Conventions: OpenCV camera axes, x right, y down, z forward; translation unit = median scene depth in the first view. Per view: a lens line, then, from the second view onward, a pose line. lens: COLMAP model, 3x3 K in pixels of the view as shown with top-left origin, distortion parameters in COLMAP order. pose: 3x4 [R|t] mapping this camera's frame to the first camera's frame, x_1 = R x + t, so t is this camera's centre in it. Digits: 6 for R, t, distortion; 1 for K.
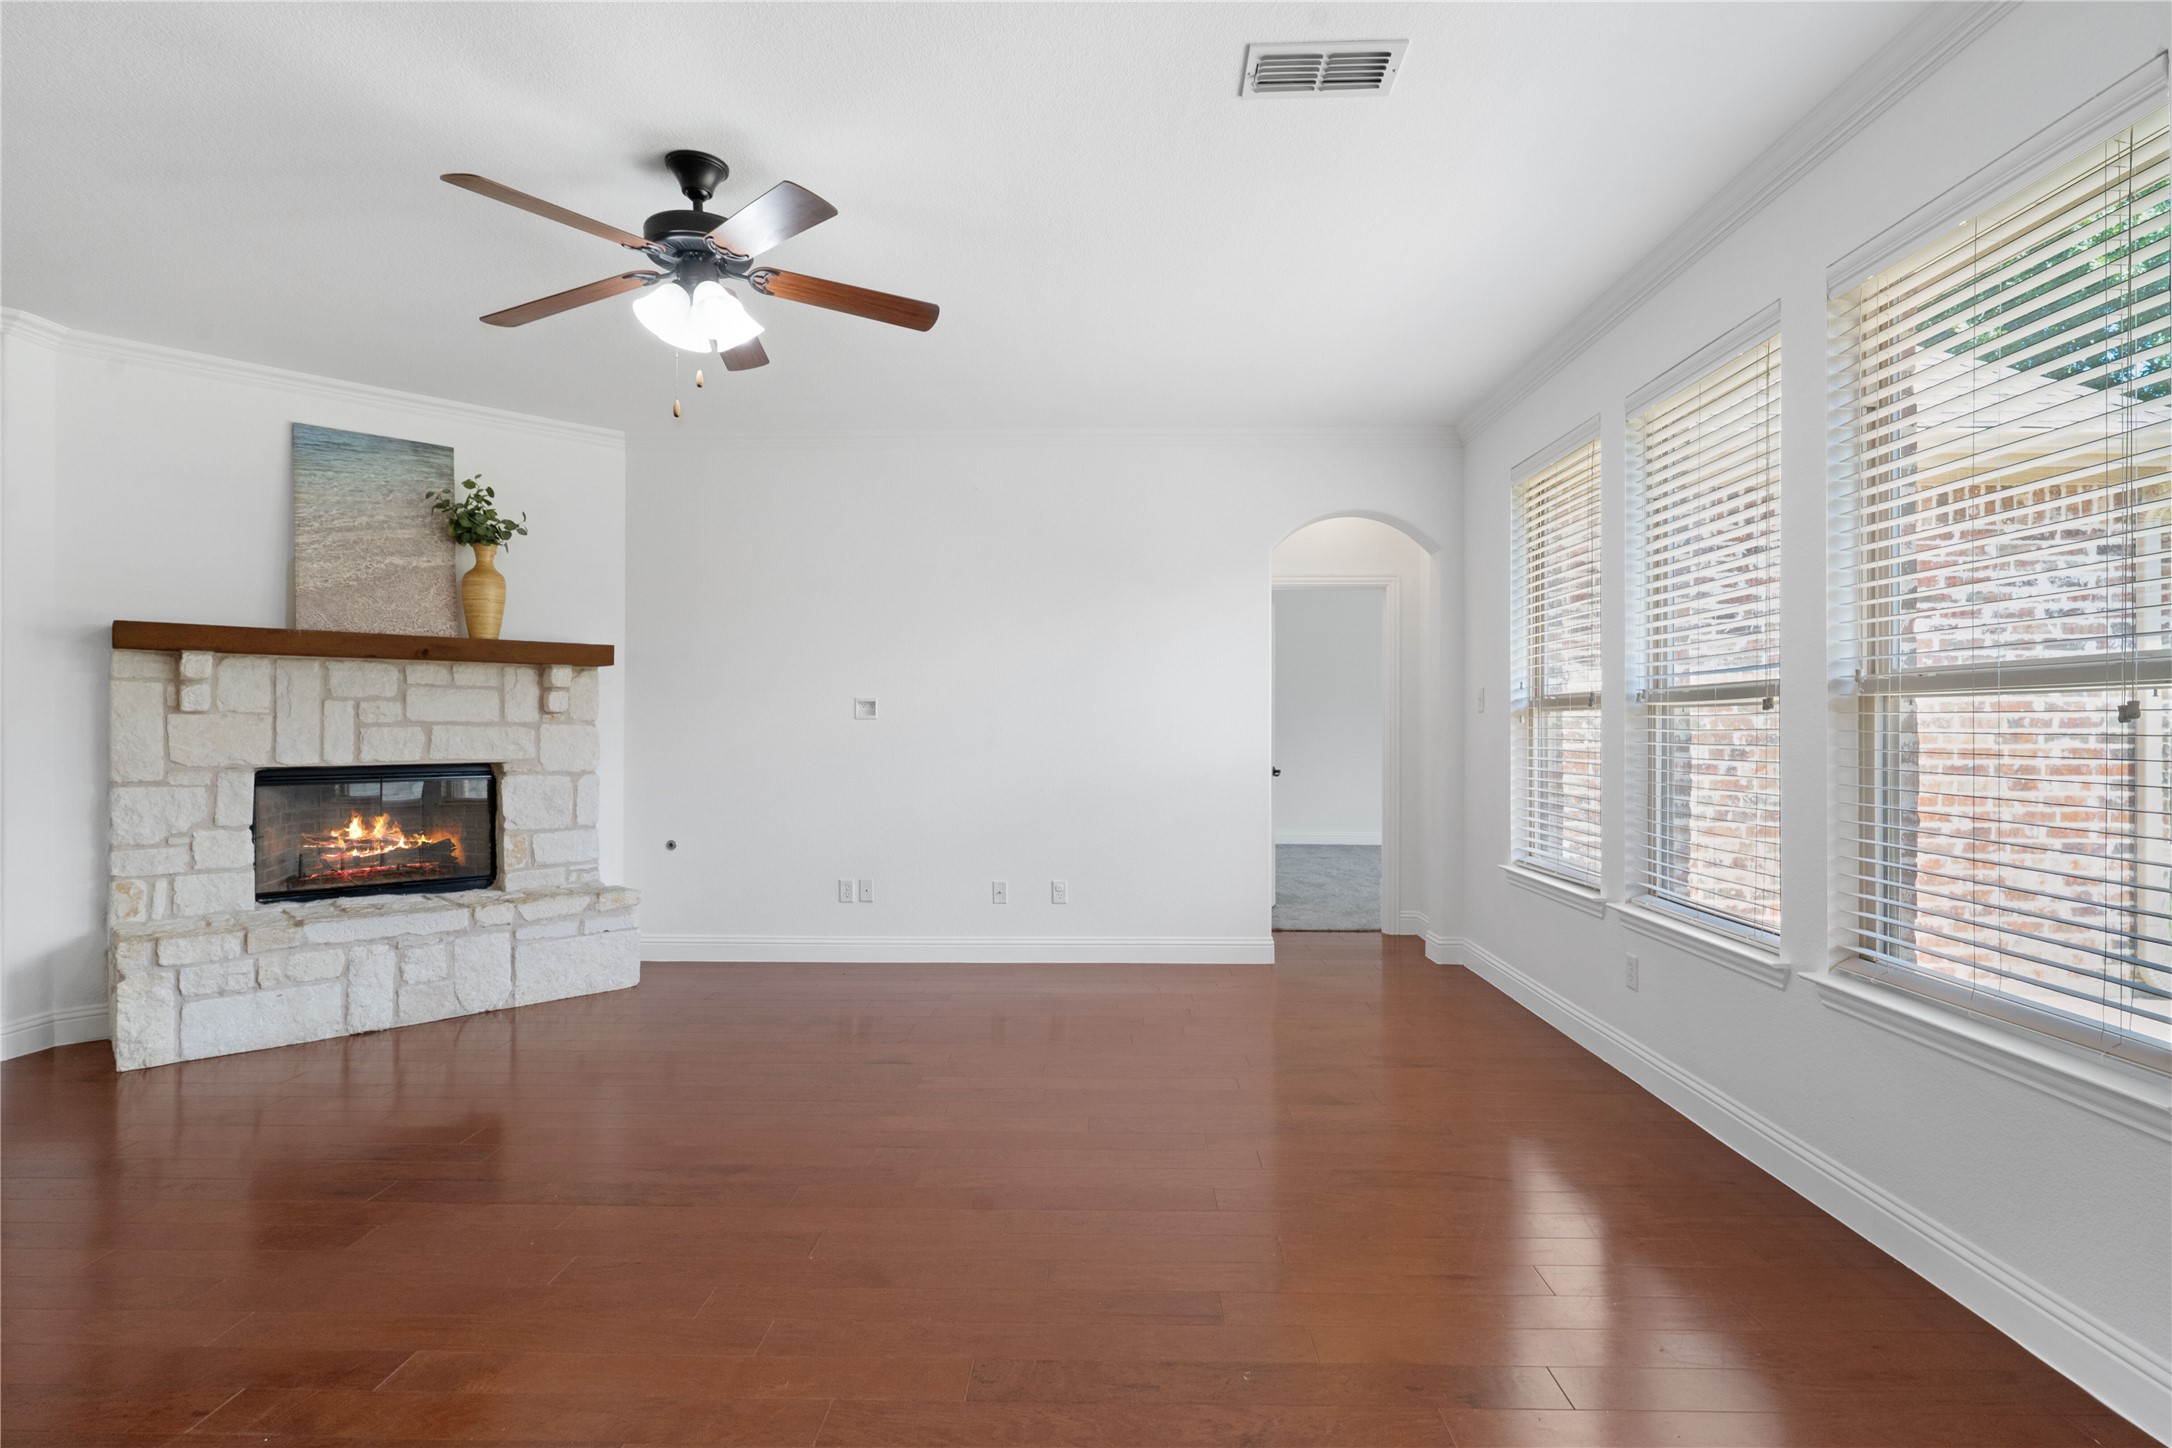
lens RADIAL K [[1065.9, 0, 1083.3], [0, 1065.9, 720.6], [0, 0, 1]] dist [0.000684, 0.000227]
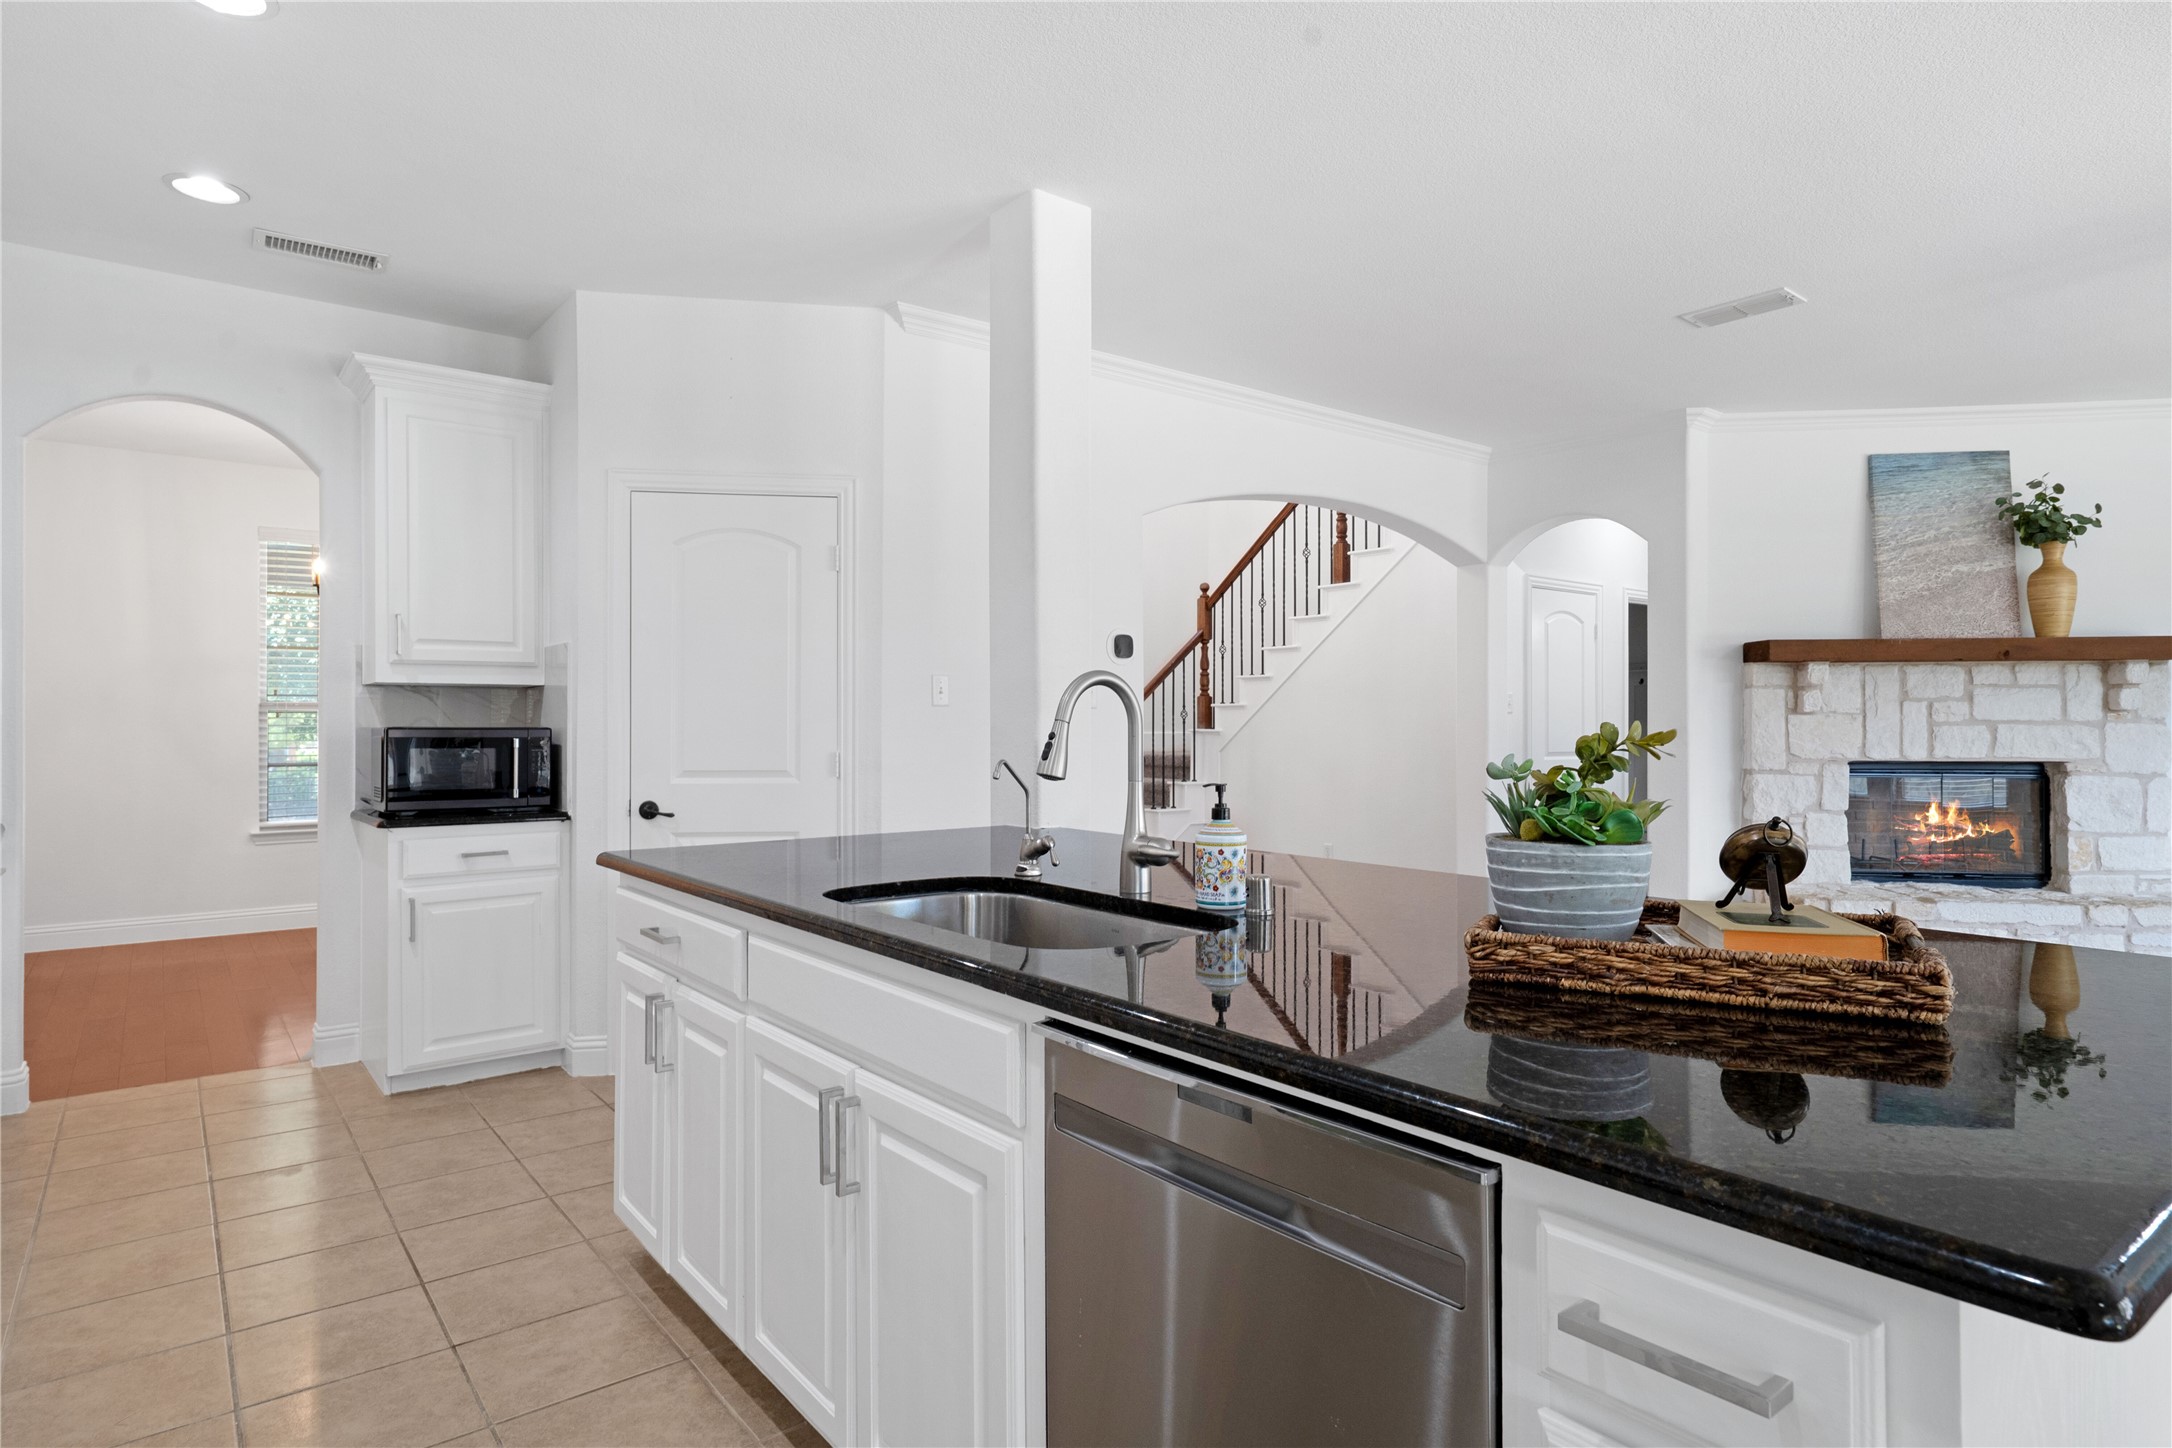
lens RADIAL K [[1185.1, 0, 1088.2], [0, 1185.1, 718.2], [0, 0, 1]] dist [0.006587, 0.002669]
pose [[0.637995, -0.003297, -0.770033, -0.287320], [0.003834, 0.999992, -0.001105, -0.003351], [0.770031, -0.002247, 0.638003, -0.415014]]
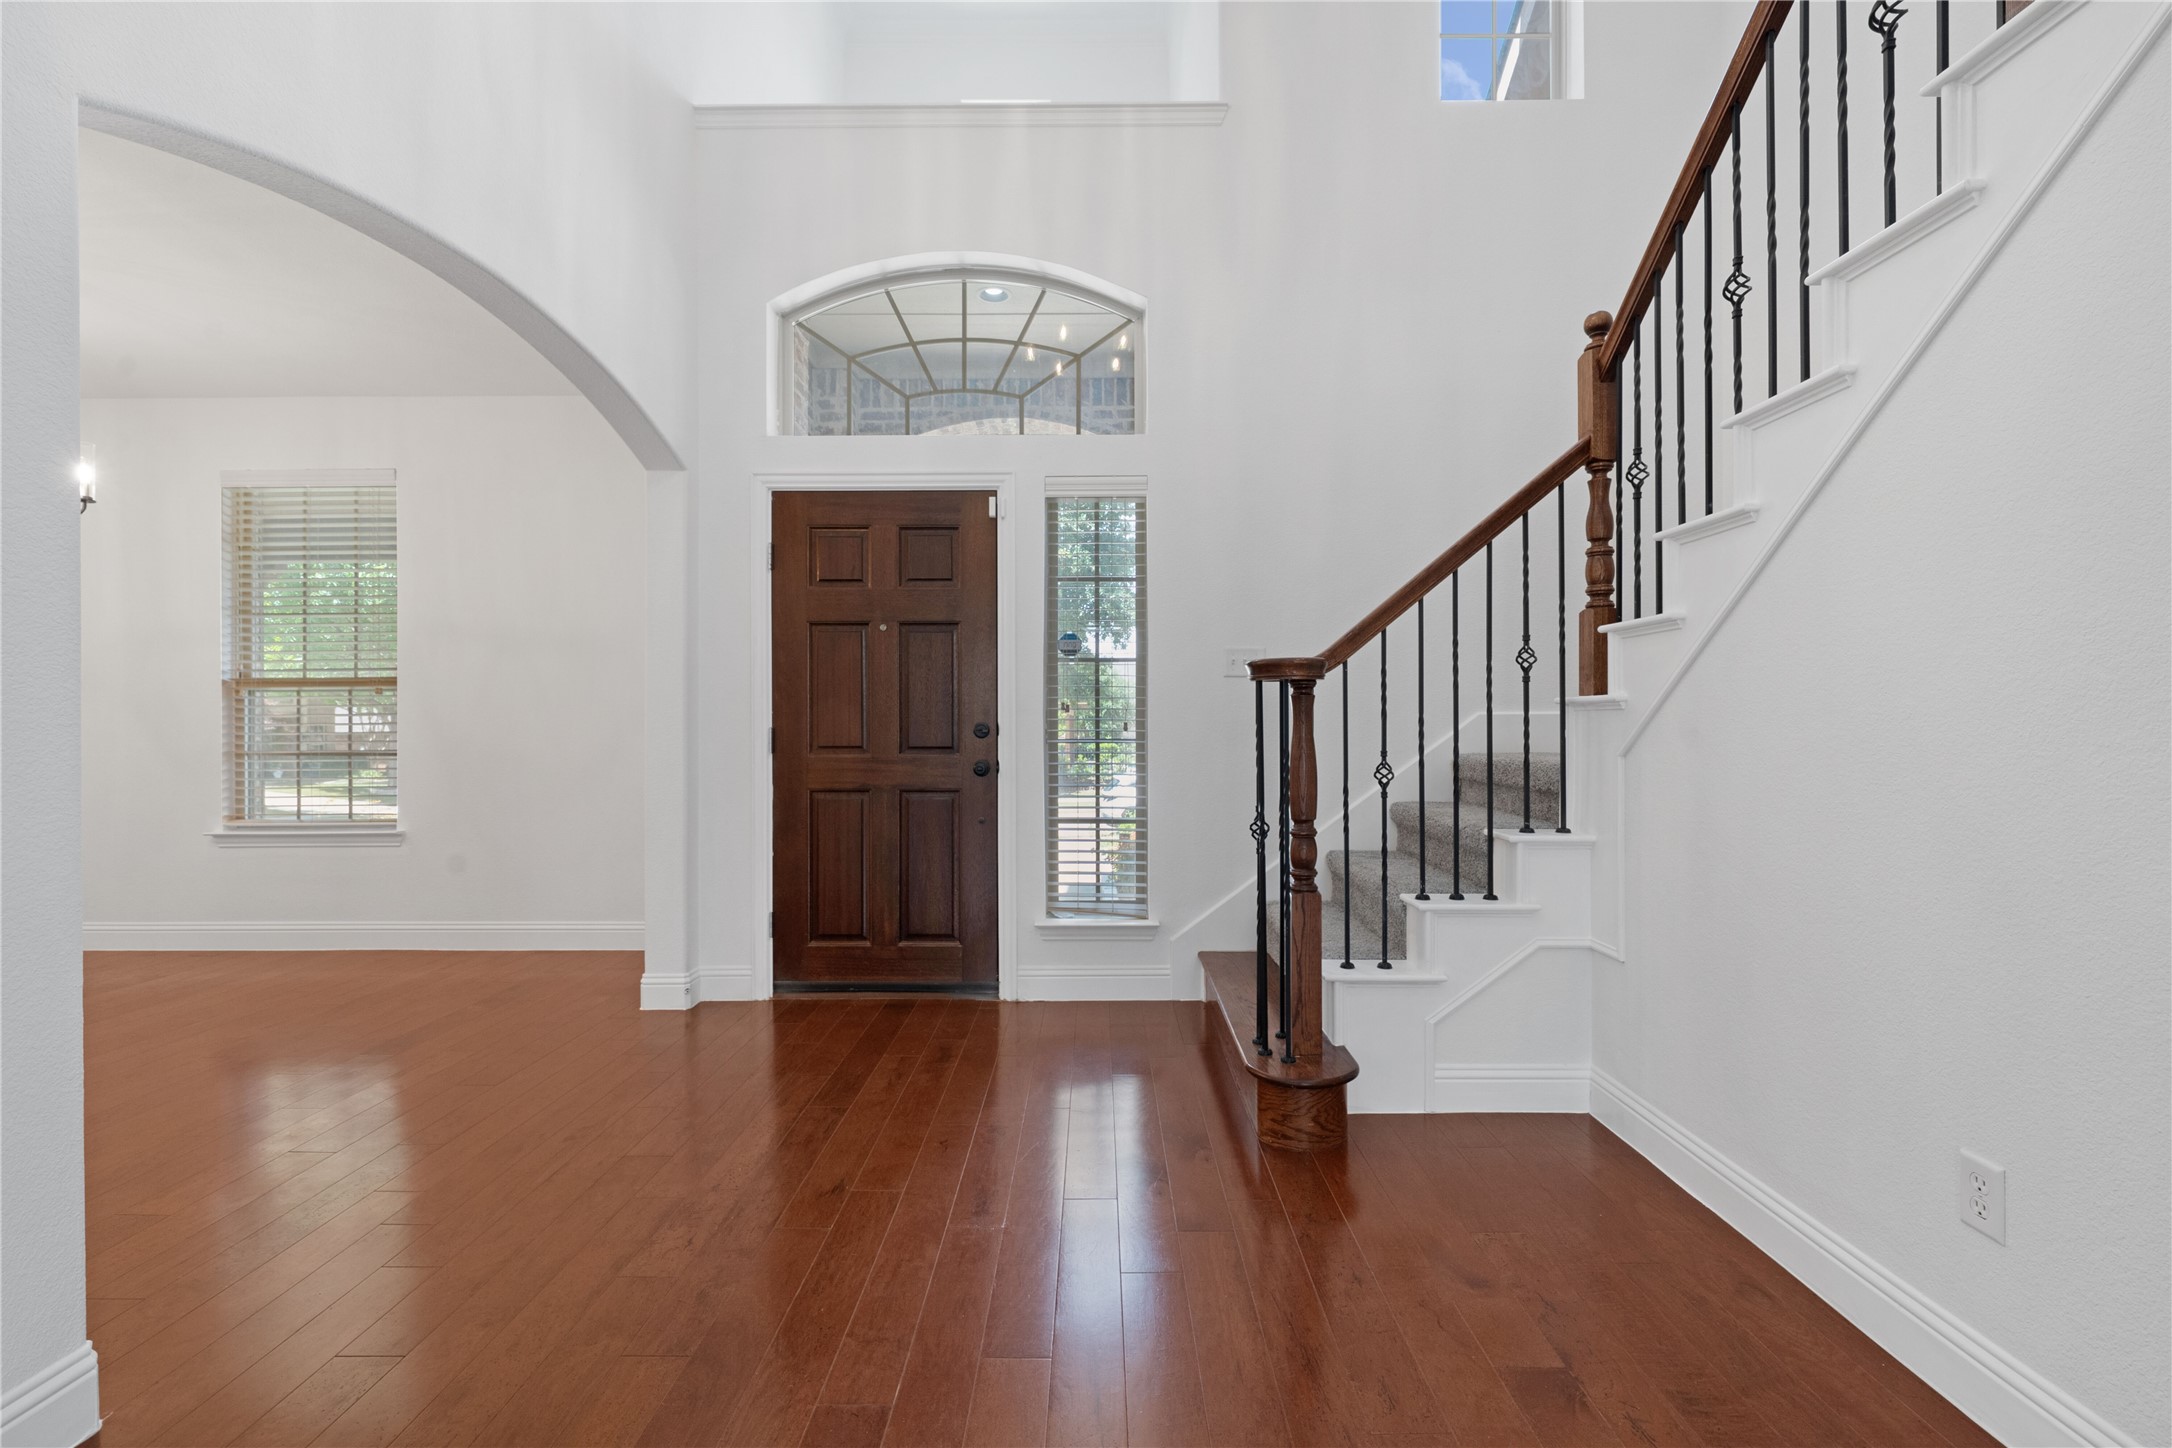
lens RADIAL K [[968.9, 0, 1098.2], [0, 968.9, 729.1], [0, 0, 1]] dist [-0.005129, -0.000247]
pose [[0.015668, -0.010378, -0.999823, -1.044938], [0.007501, 0.999919, -0.010261, 0.034428], [0.999849, -0.007339, 0.015744, 0.614747]]
